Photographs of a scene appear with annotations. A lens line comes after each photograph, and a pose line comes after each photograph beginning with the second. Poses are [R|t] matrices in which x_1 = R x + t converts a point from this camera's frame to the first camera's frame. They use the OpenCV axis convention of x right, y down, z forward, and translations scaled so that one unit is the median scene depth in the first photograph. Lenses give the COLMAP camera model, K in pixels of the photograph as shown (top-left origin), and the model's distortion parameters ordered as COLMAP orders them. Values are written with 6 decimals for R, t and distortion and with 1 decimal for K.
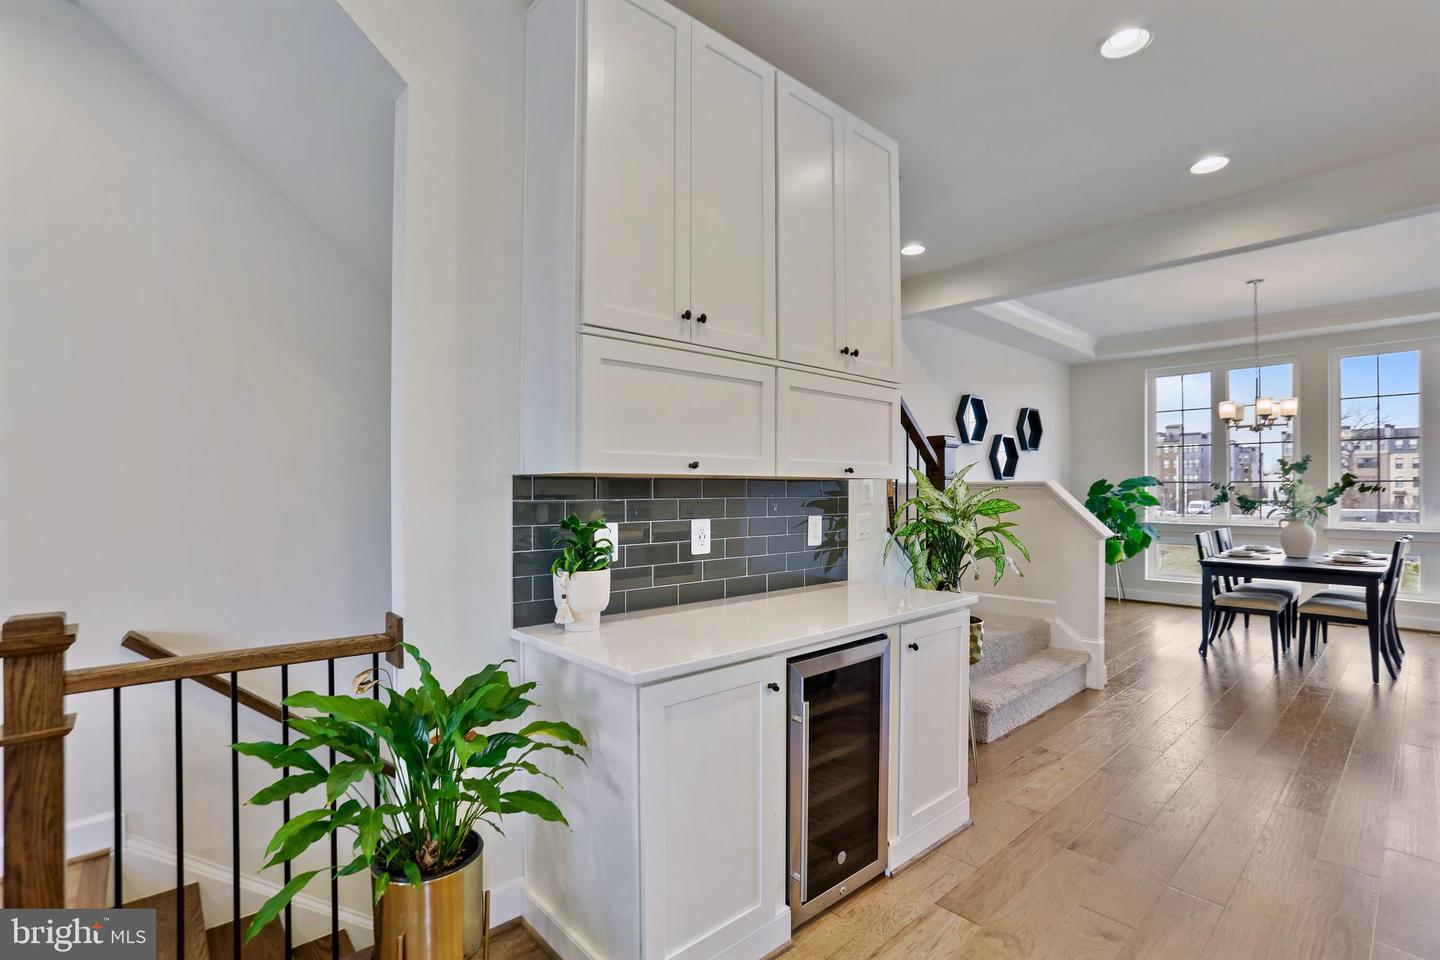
lens RADIAL K [[670.1, 0, 711.0], [0, 670.1, 486.1], [0, 0, 1]] dist [-0.065714, 0.029912]
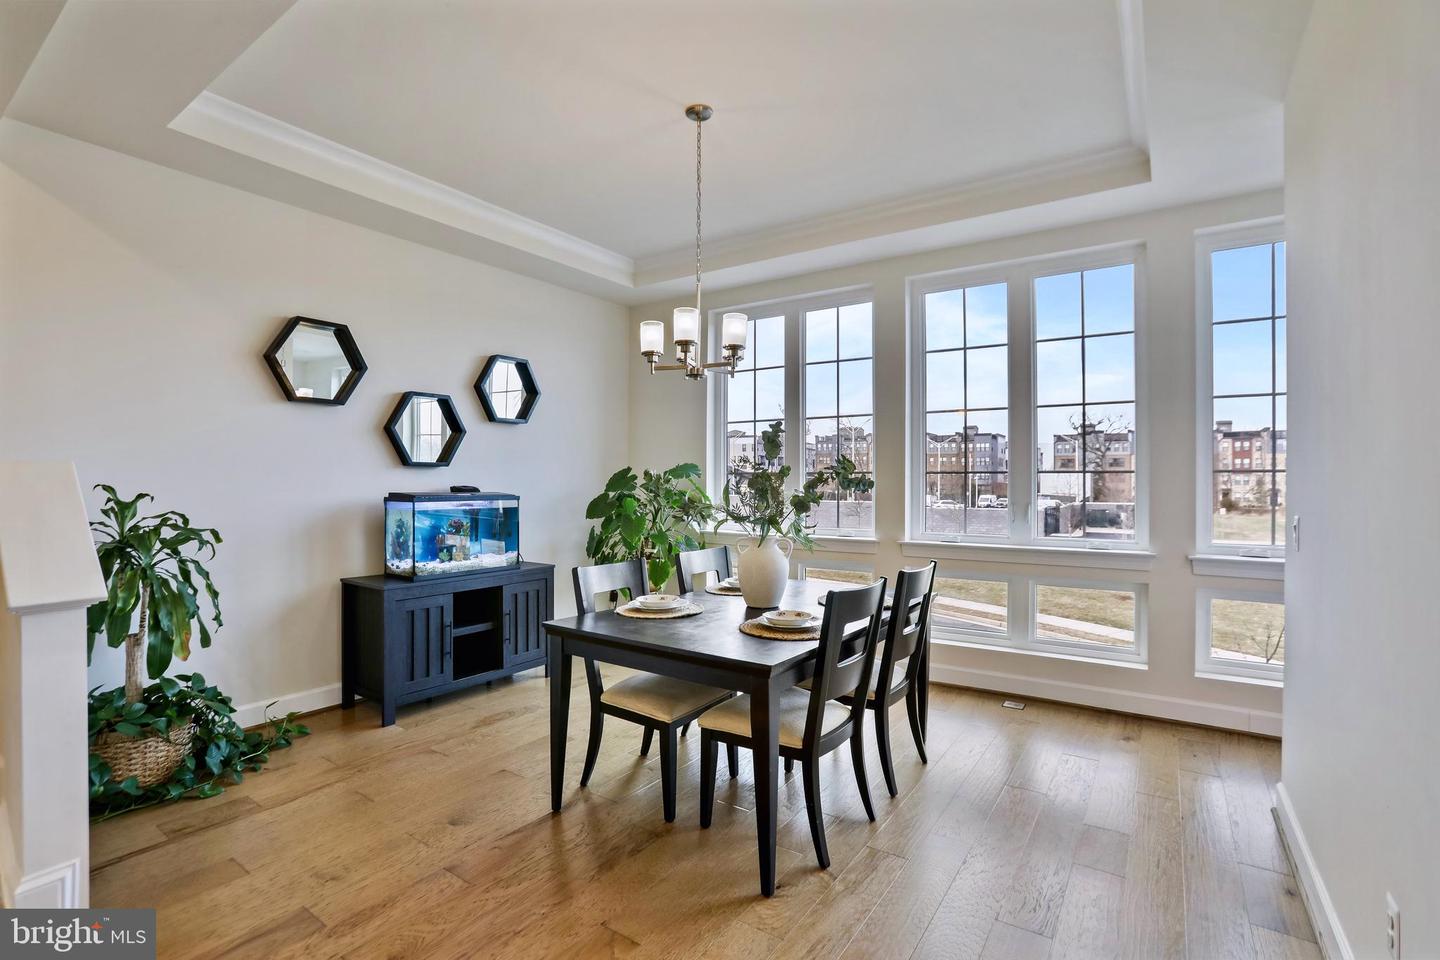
lens RADIAL K [[670.1, 0, 711.0], [0, 670.1, 486.1], [0, 0, 1]] dist [-0.065714, 0.029912]
pose [[0.972573, 0.002422, 0.232586, 1.744859], [-0.004495, 0.999955, 0.008382, 0.008110], [-0.232556, -0.009198, 0.972540, 1.034772]]
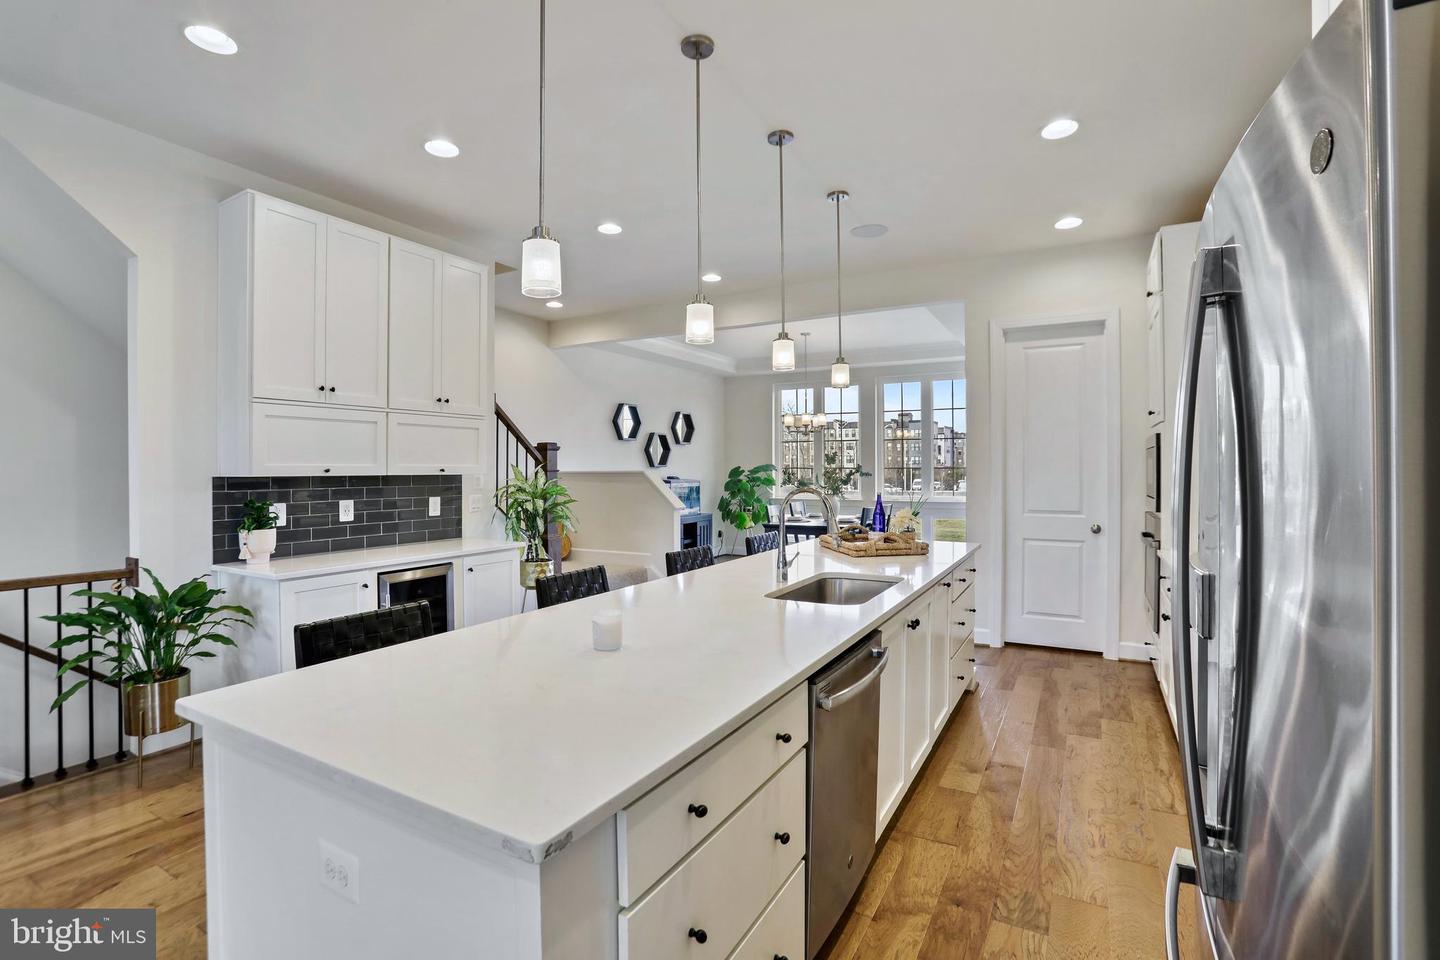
lens RADIAL K [[673.4, 0, 714.0], [0, 673.4, 468.5], [0, 0, 1]] dist [-0.067142, 0.029992]
pose [[0.946506, -0.001110, 0.322684, 0.360639], [-0.000644, 0.999986, 0.005328, -0.043798], [-0.322685, -0.005251, 0.946492, -0.958262]]
